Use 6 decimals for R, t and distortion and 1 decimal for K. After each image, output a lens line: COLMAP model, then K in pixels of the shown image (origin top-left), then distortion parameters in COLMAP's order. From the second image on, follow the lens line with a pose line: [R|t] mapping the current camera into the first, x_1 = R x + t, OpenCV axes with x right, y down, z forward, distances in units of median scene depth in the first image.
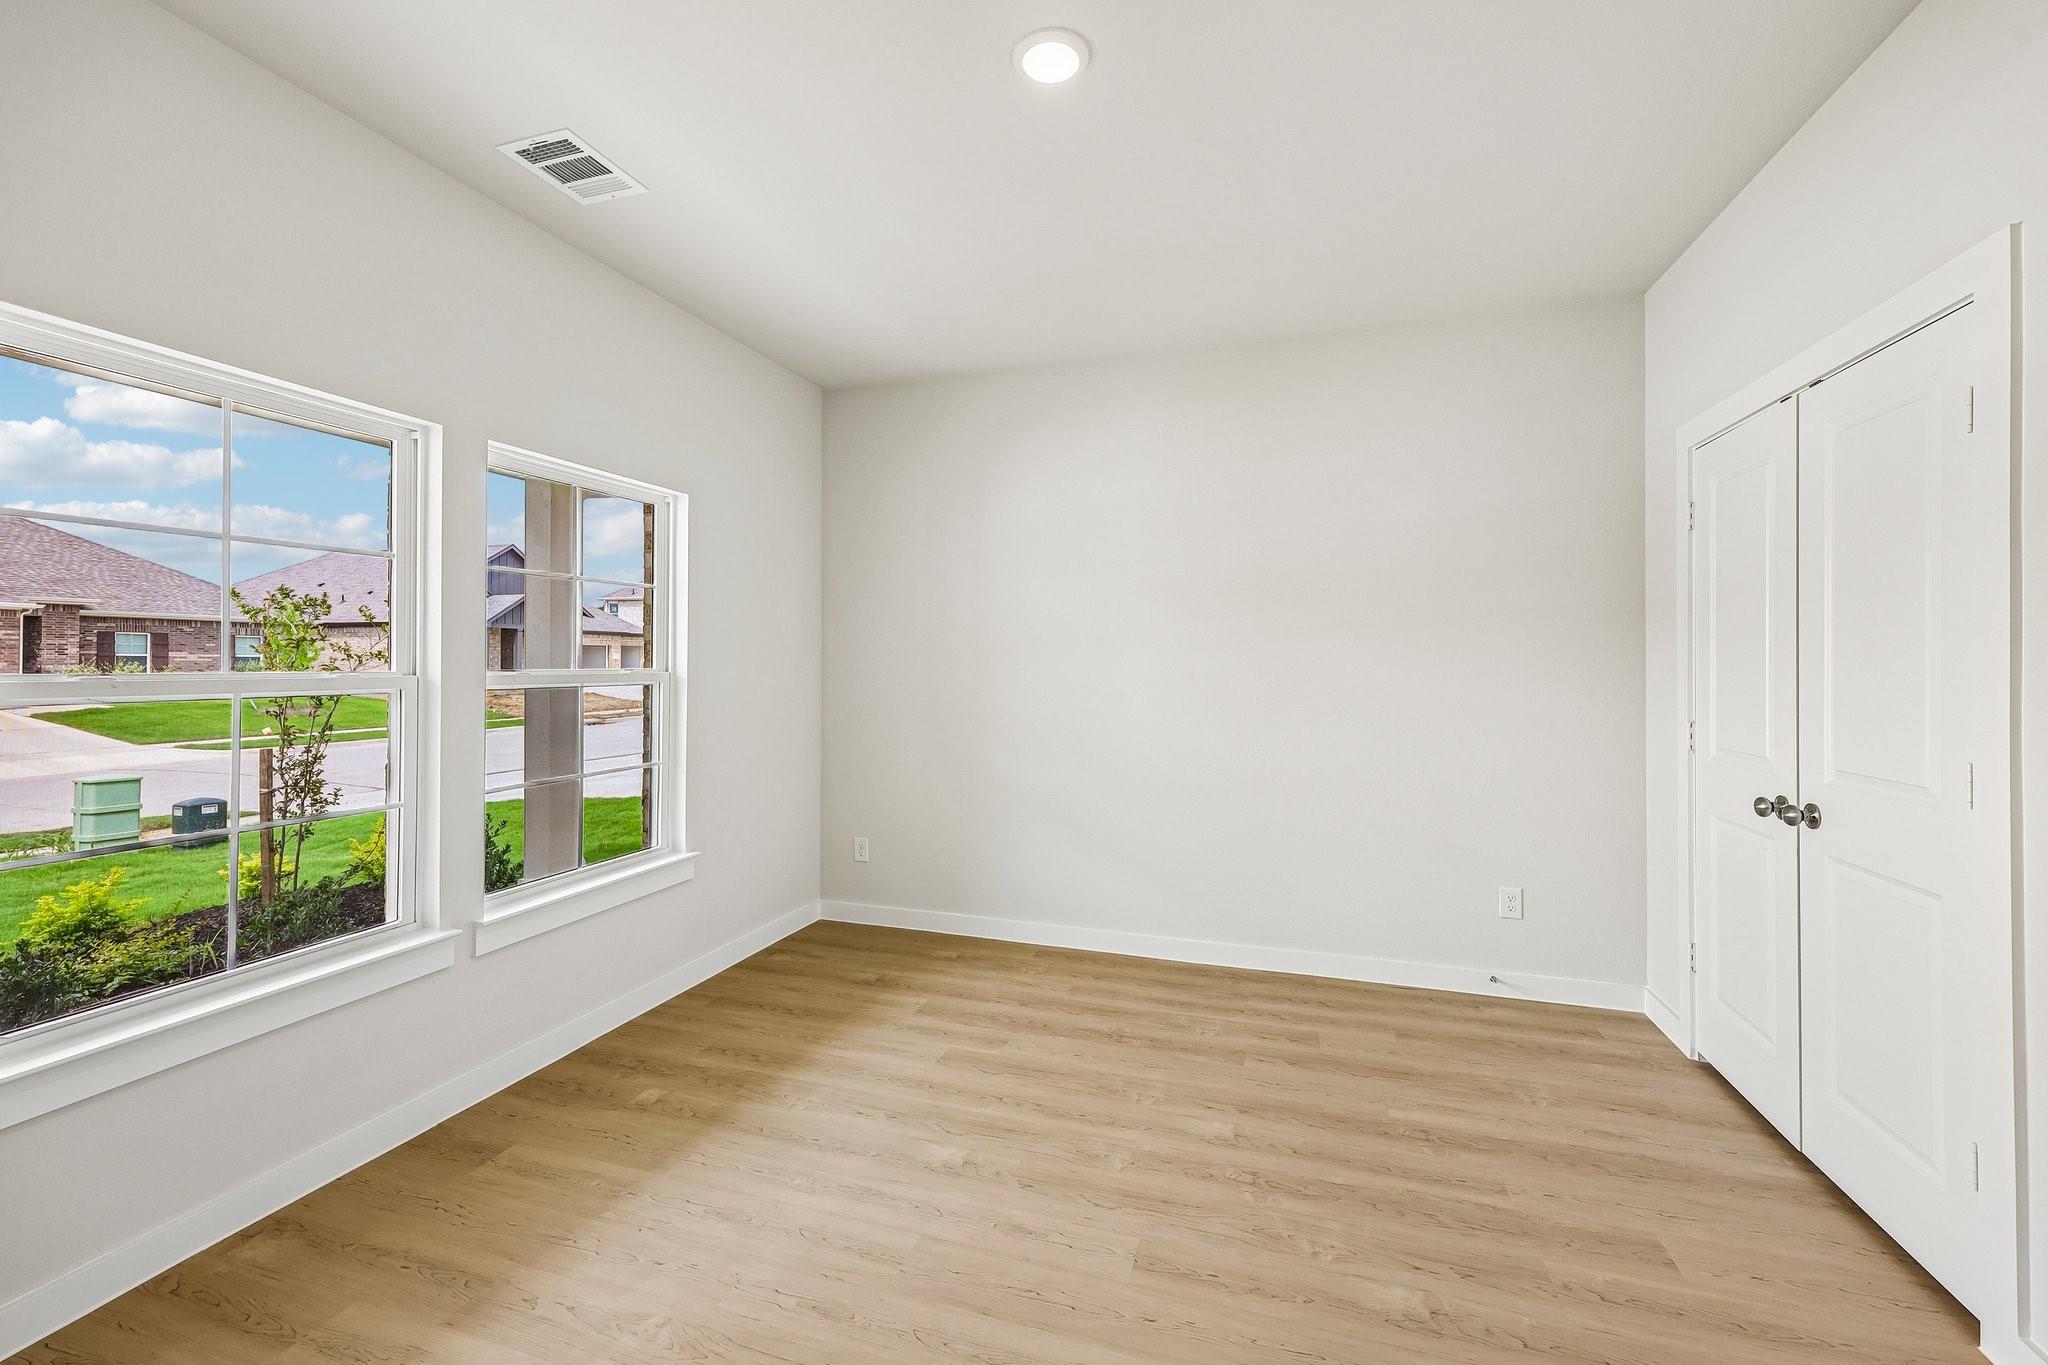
lens RADIAL K [[825.8, 0, 1035.9], [0, 825.8, 668.1], [0, 0, 1]] dist [0.001772, 0.000258]
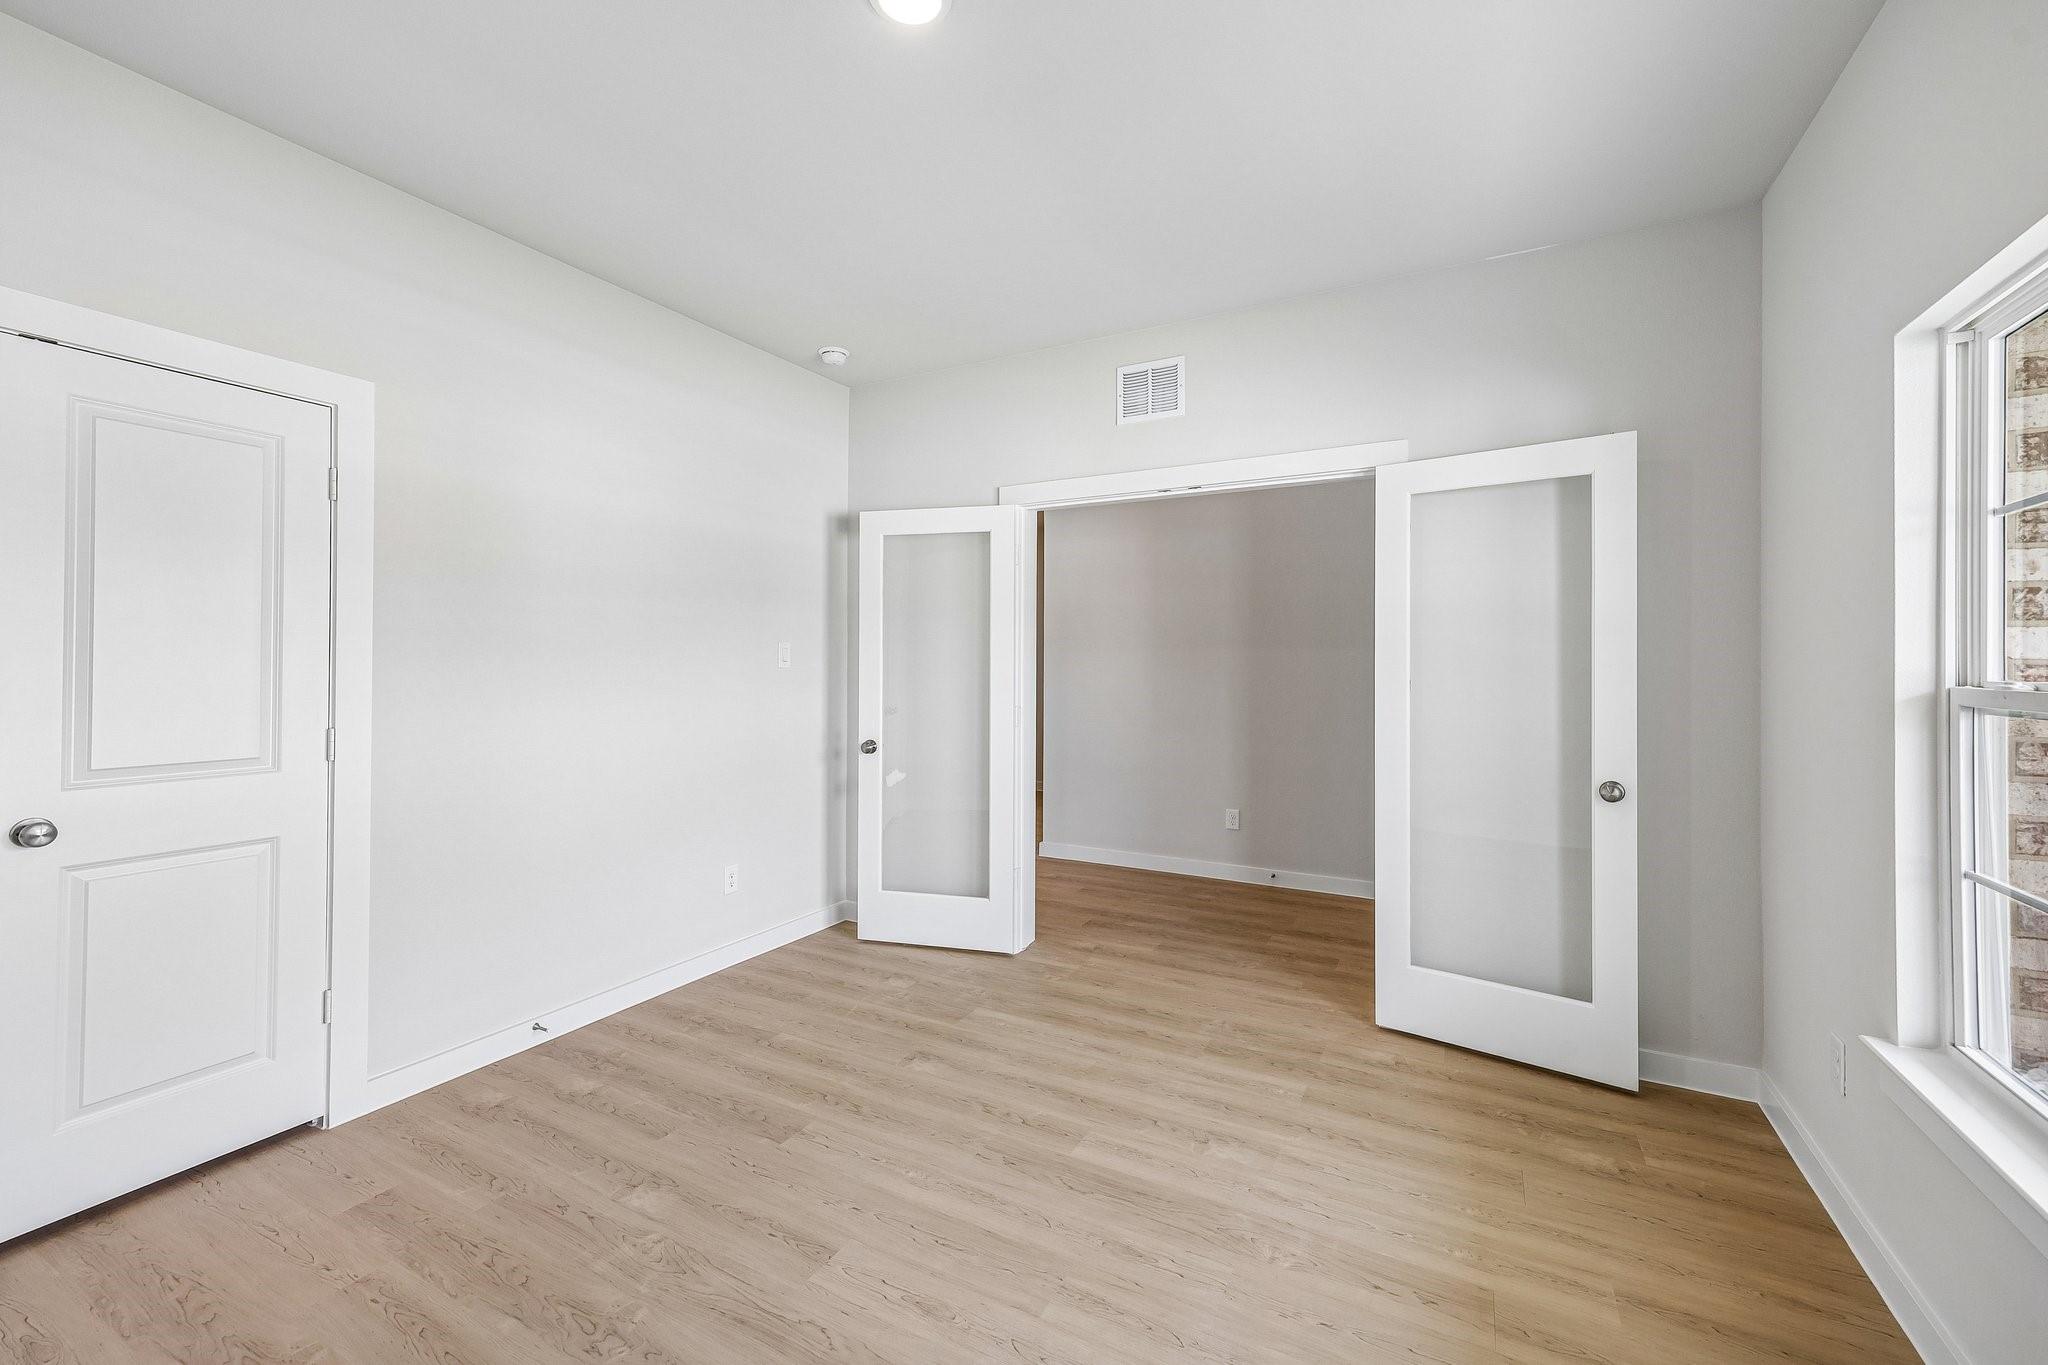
lens RADIAL K [[825.8, 0, 1026.0], [0, 825.8, 667.8], [0, 0, 1]] dist [0.001772, 0.000258]
pose [[-0.981231, -0.005540, 0.192756, -0.293235], [-0.003851, 0.999951, 0.009135, -0.008598], [-0.192797, 0.008221, -0.981204, 1.878381]]
